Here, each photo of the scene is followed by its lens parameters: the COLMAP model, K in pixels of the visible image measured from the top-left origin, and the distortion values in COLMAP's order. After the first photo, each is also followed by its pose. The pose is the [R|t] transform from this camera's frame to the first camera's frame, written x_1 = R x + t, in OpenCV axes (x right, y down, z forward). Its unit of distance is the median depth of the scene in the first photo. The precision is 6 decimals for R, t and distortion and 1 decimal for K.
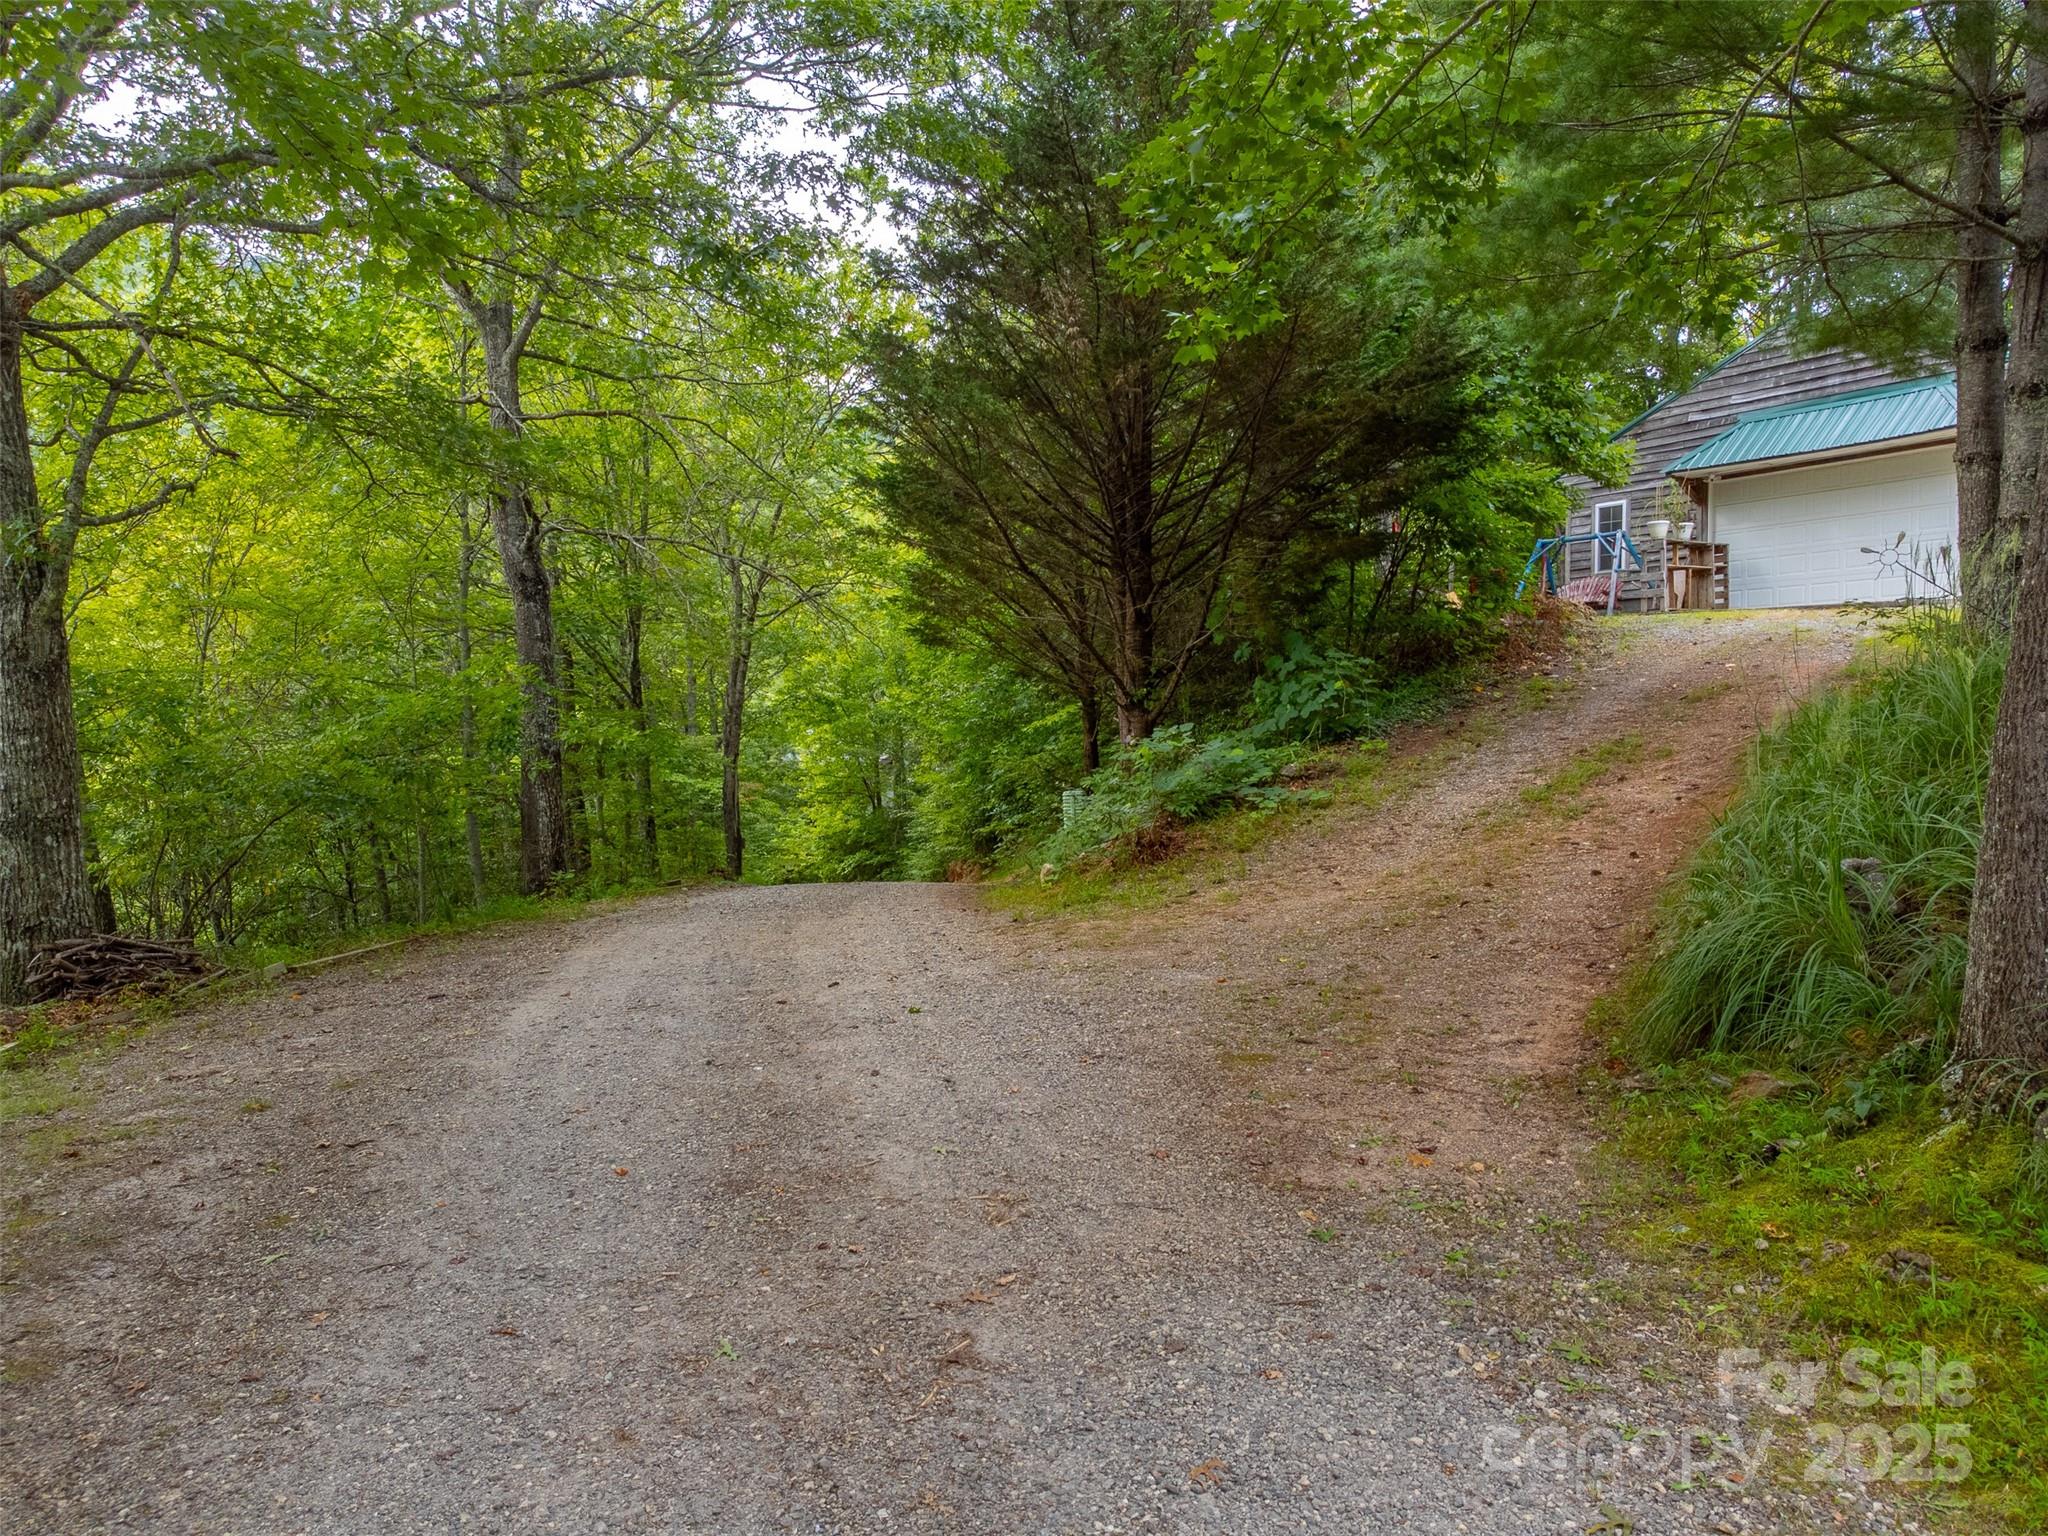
lens RADIAL K [[1515.3, 0, 1022.5], [0, 1515.3, 762.4], [0, 0, 1]] dist [0.031794, 0.001626]
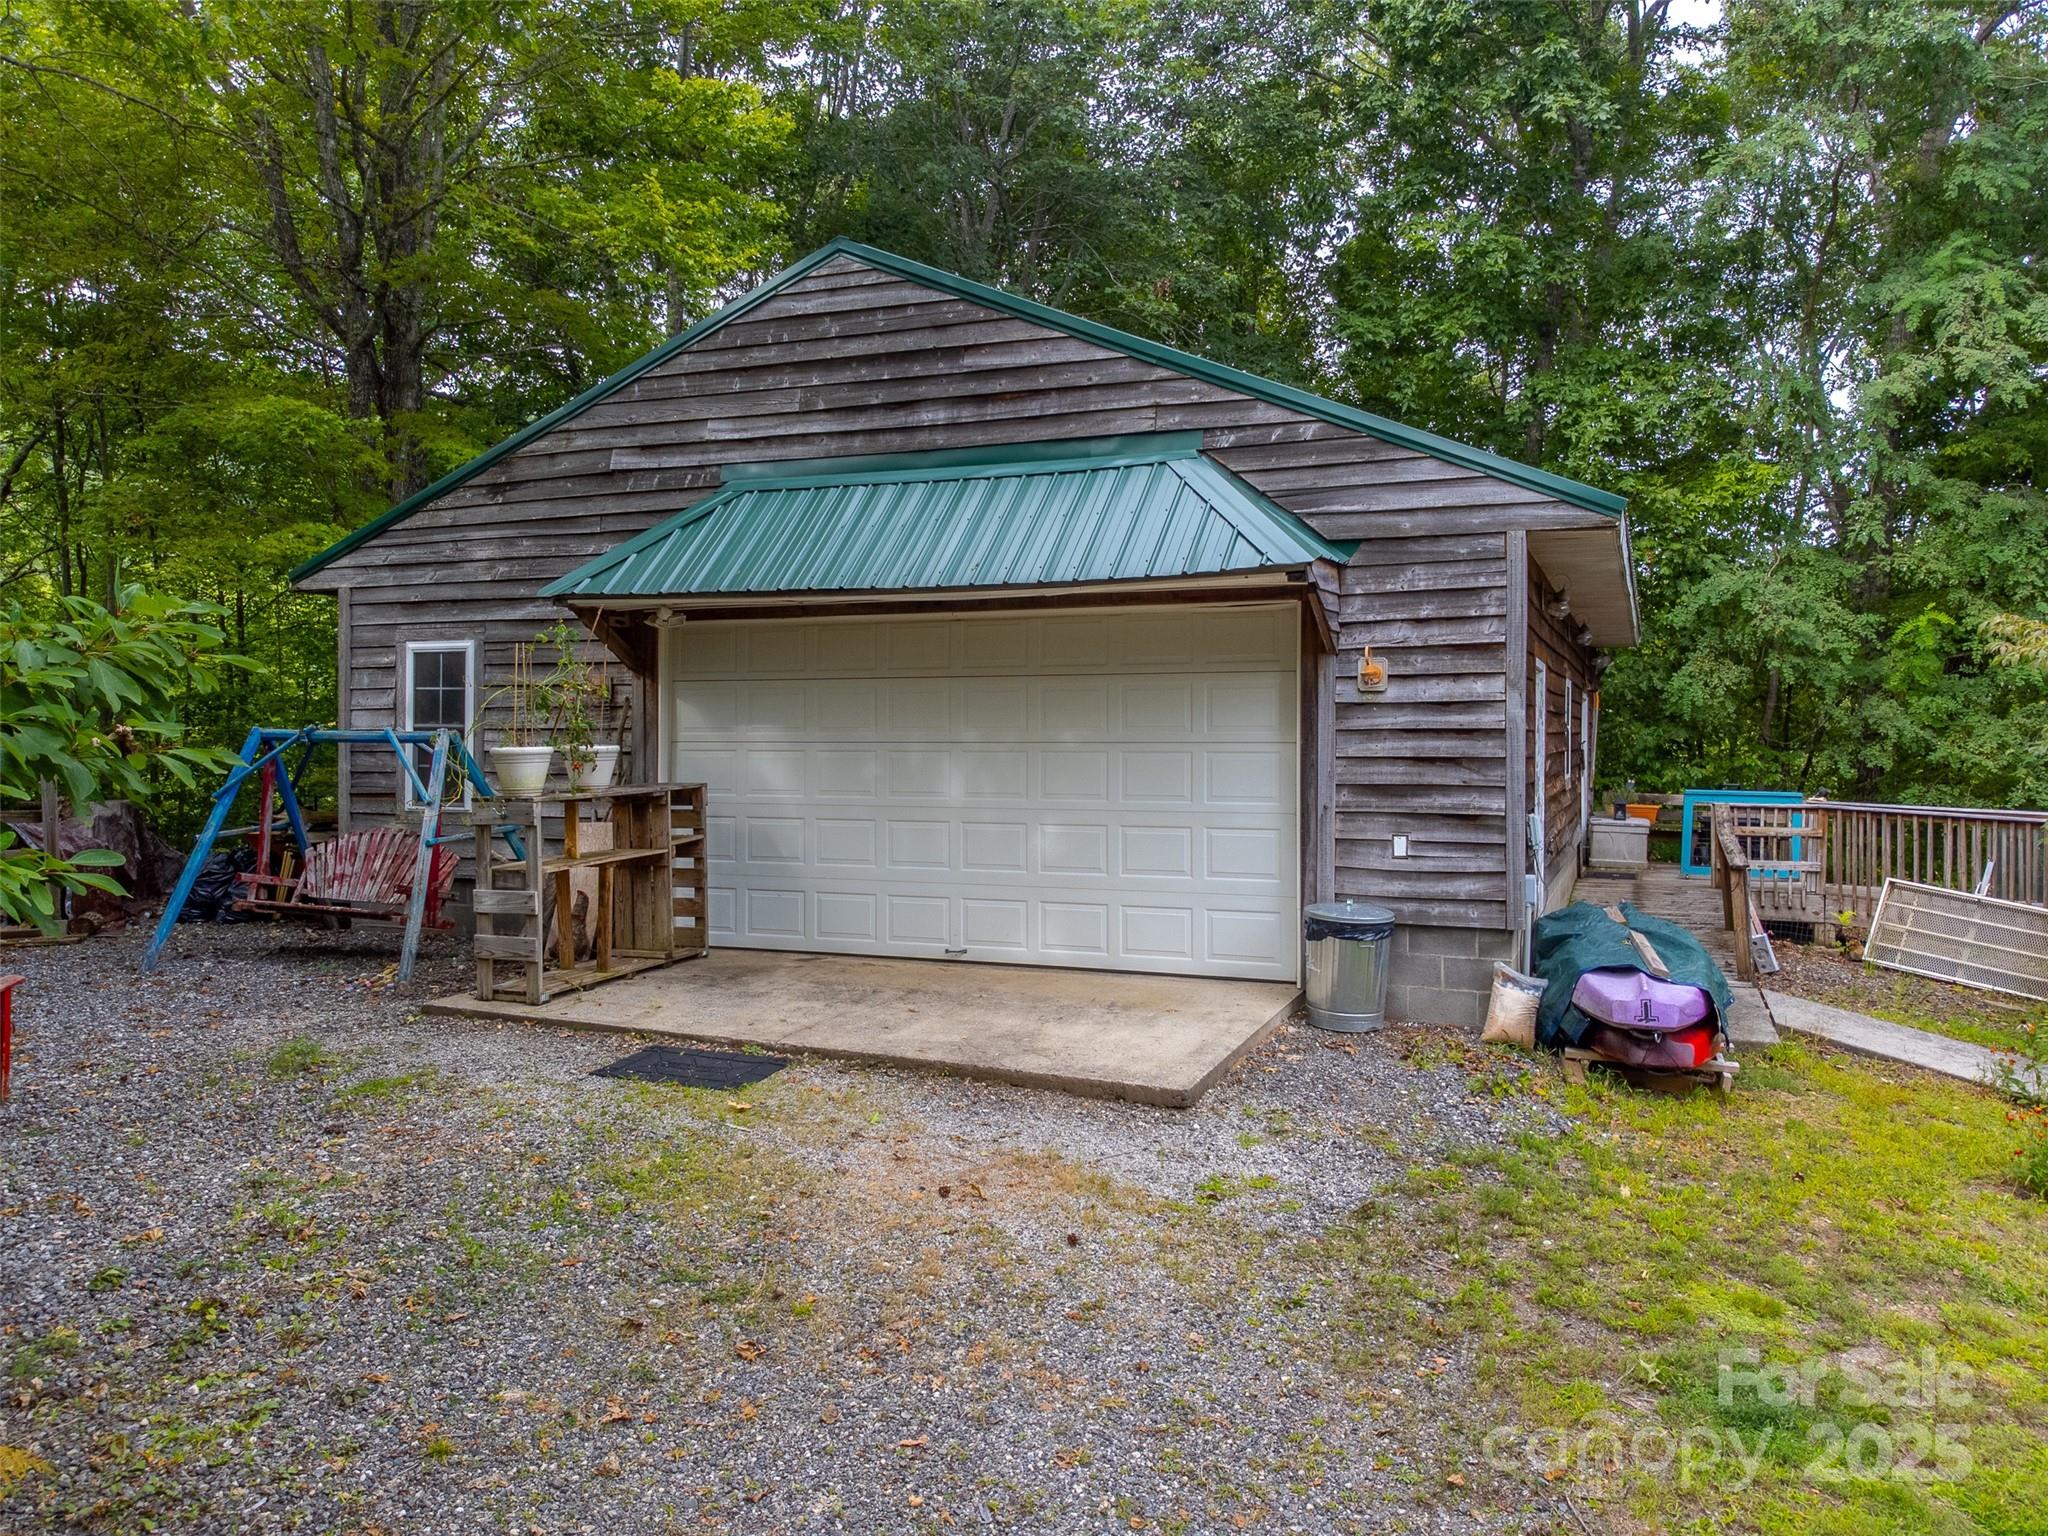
lens RADIAL K [[1515.3, 0, 1021.3], [0, 1515.3, 766.9], [0, 0, 1]] dist [0.031794, 0.001626]
pose [[0.801981, -0.004872, 0.597330, 0.288667], [0.010099, 0.999934, -0.005404, -0.144355], [-0.597265, 0.010367, 0.801977, 0.625311]]
